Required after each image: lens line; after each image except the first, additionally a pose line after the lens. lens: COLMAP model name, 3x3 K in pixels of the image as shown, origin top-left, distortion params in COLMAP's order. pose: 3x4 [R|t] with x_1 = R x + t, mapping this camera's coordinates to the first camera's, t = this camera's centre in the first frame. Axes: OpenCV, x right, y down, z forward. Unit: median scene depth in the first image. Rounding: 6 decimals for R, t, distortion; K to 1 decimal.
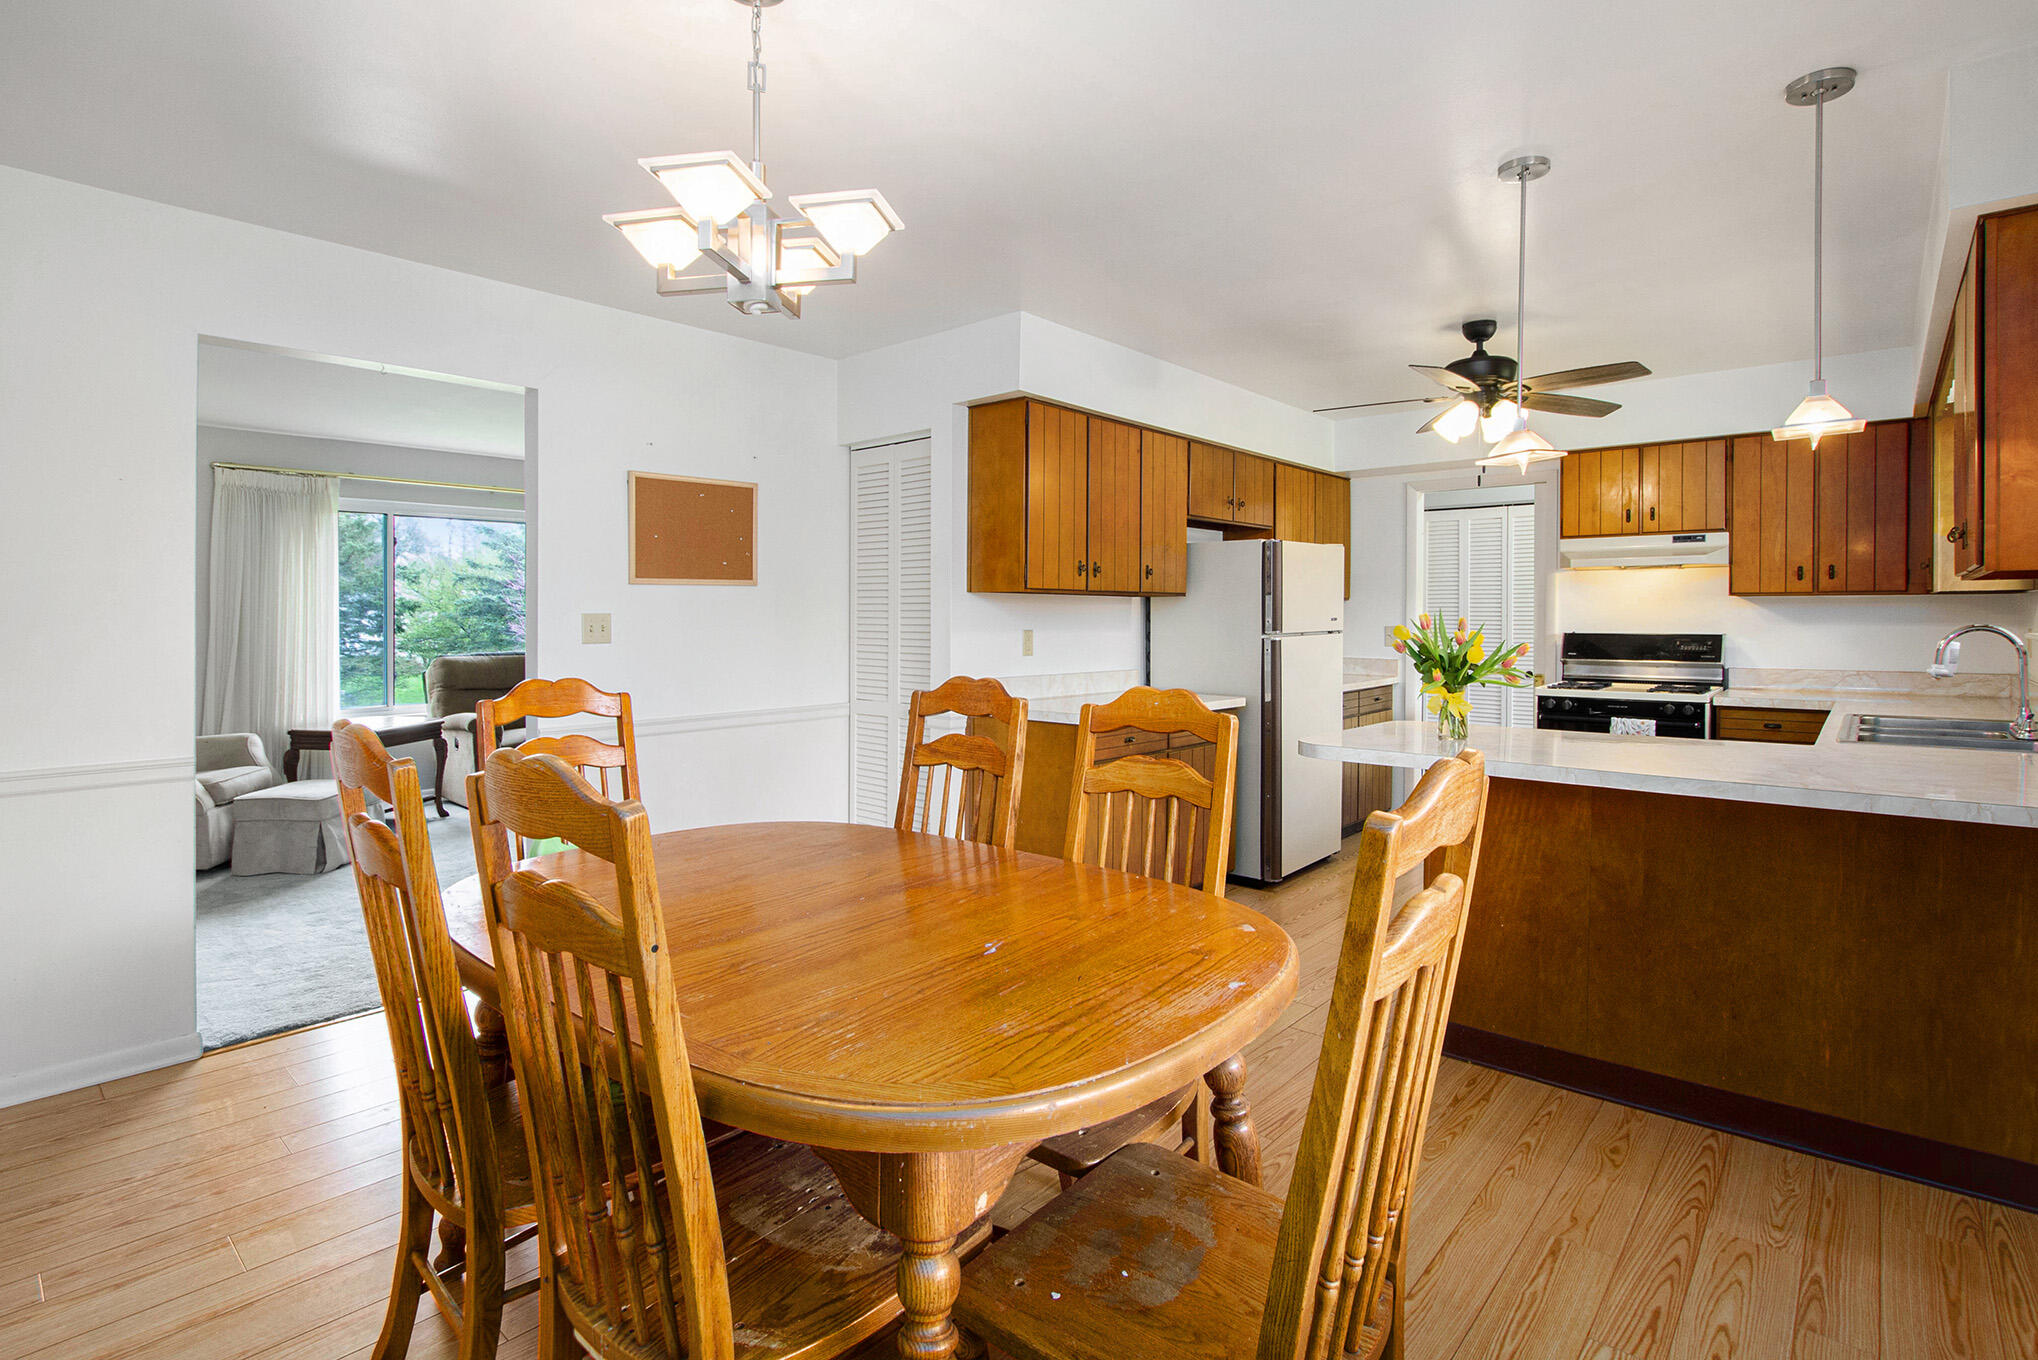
lens RADIAL K [[1015.5, 0, 1030.5], [0, 1015.5, 628.8], [0, 0, 1]] dist [-0.059798, 0.001525]
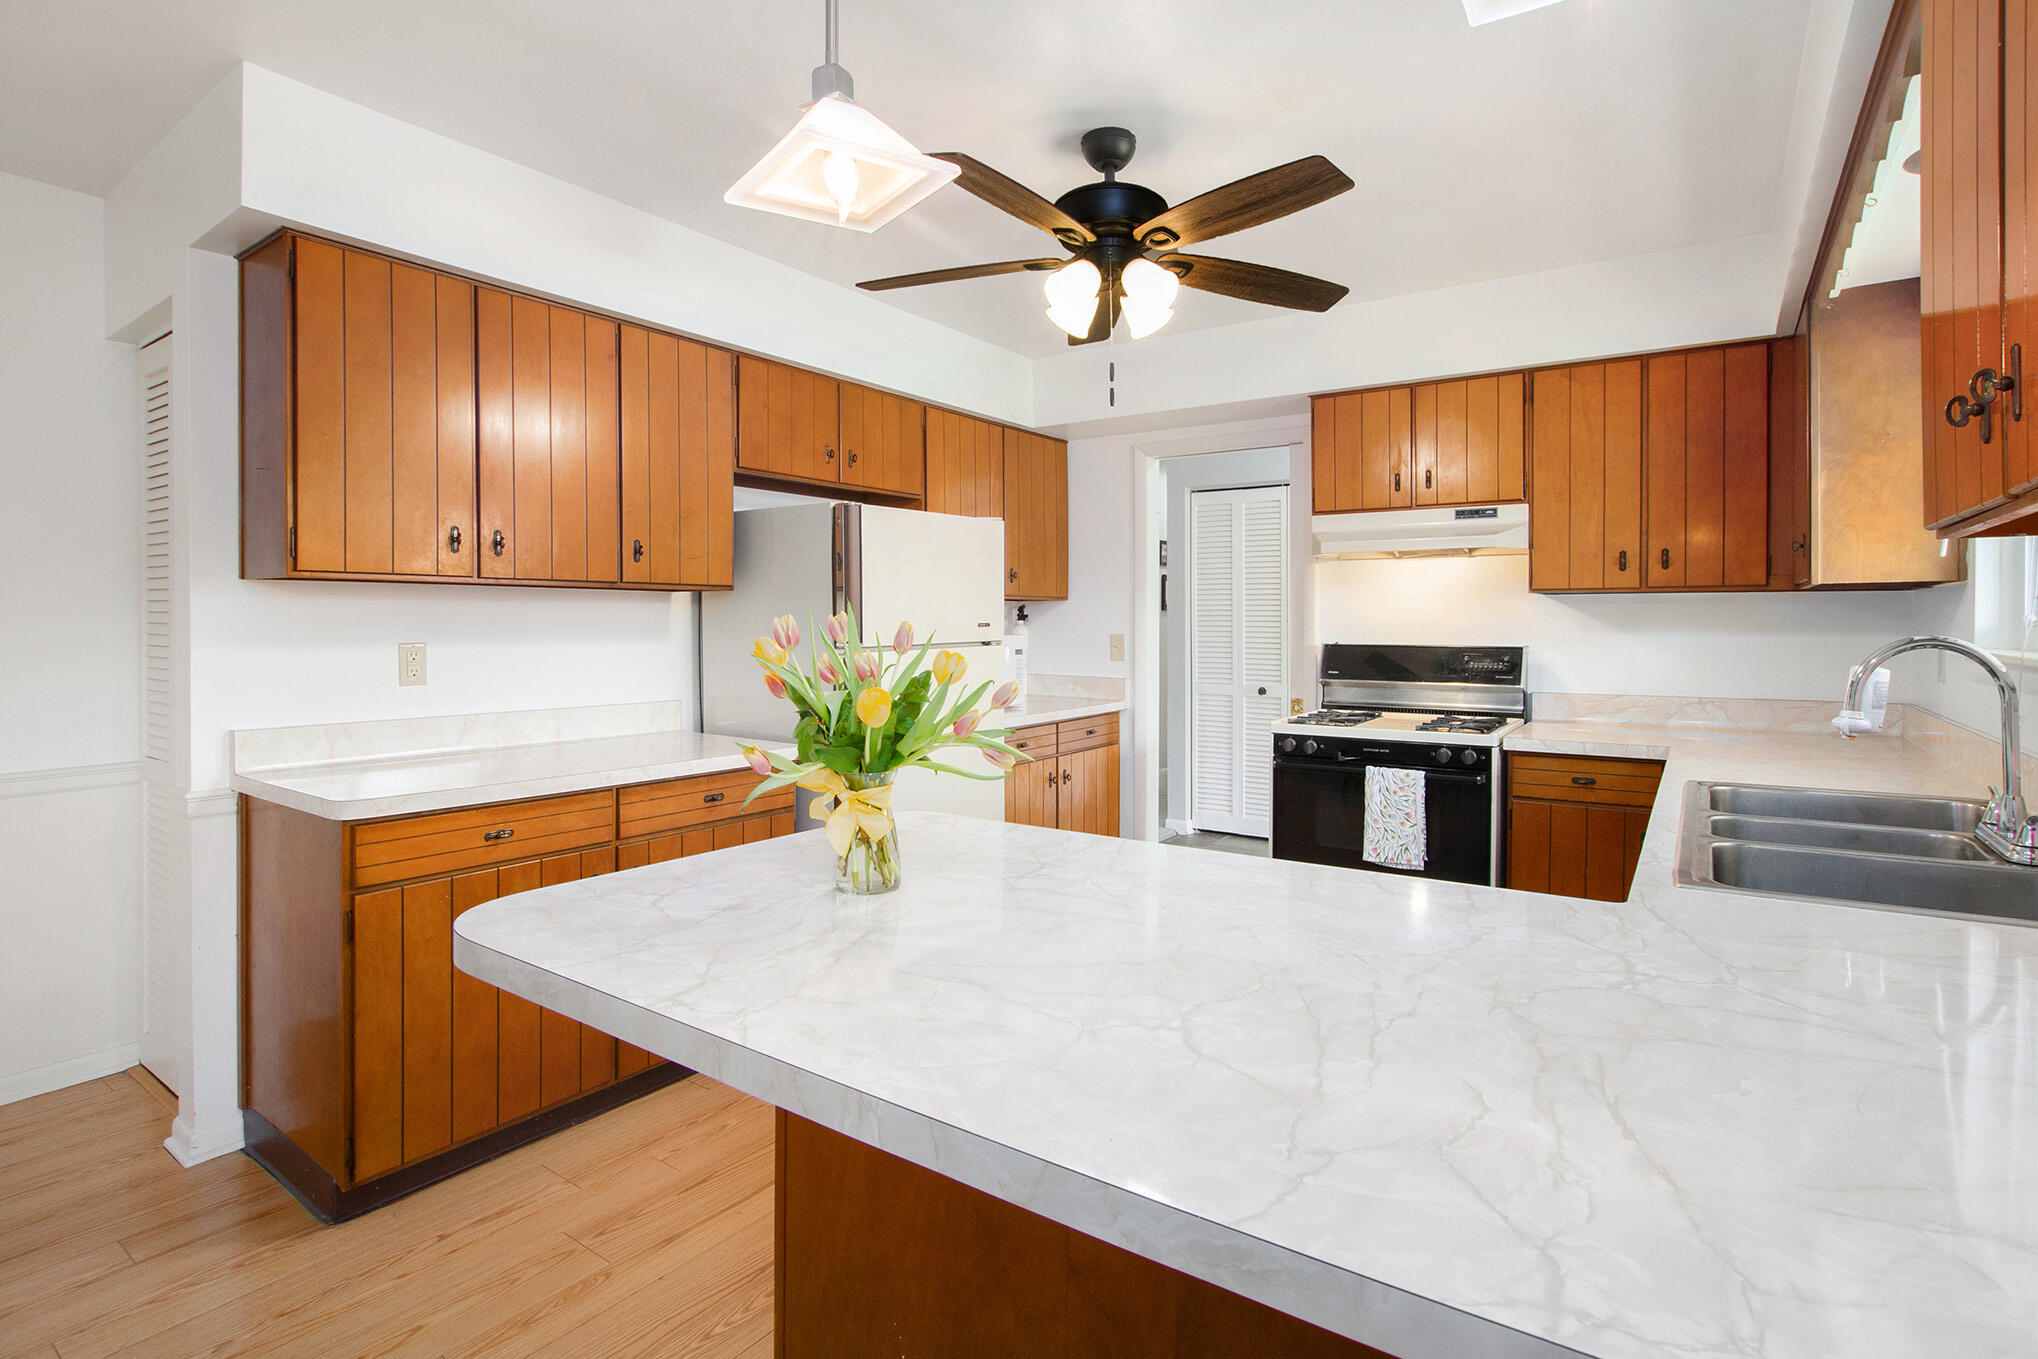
lens RADIAL K [[1015.5, 0, 1030.5], [0, 1015.5, 628.3], [0, 0, 1]] dist [-0.059798, 0.001525]
pose [[0.993136, 0.001051, 0.116957, 0.269214], [-0.000401, 0.999984, -0.005581, -0.003915], [-0.116961, 0.005496, 0.993121, 0.326852]]
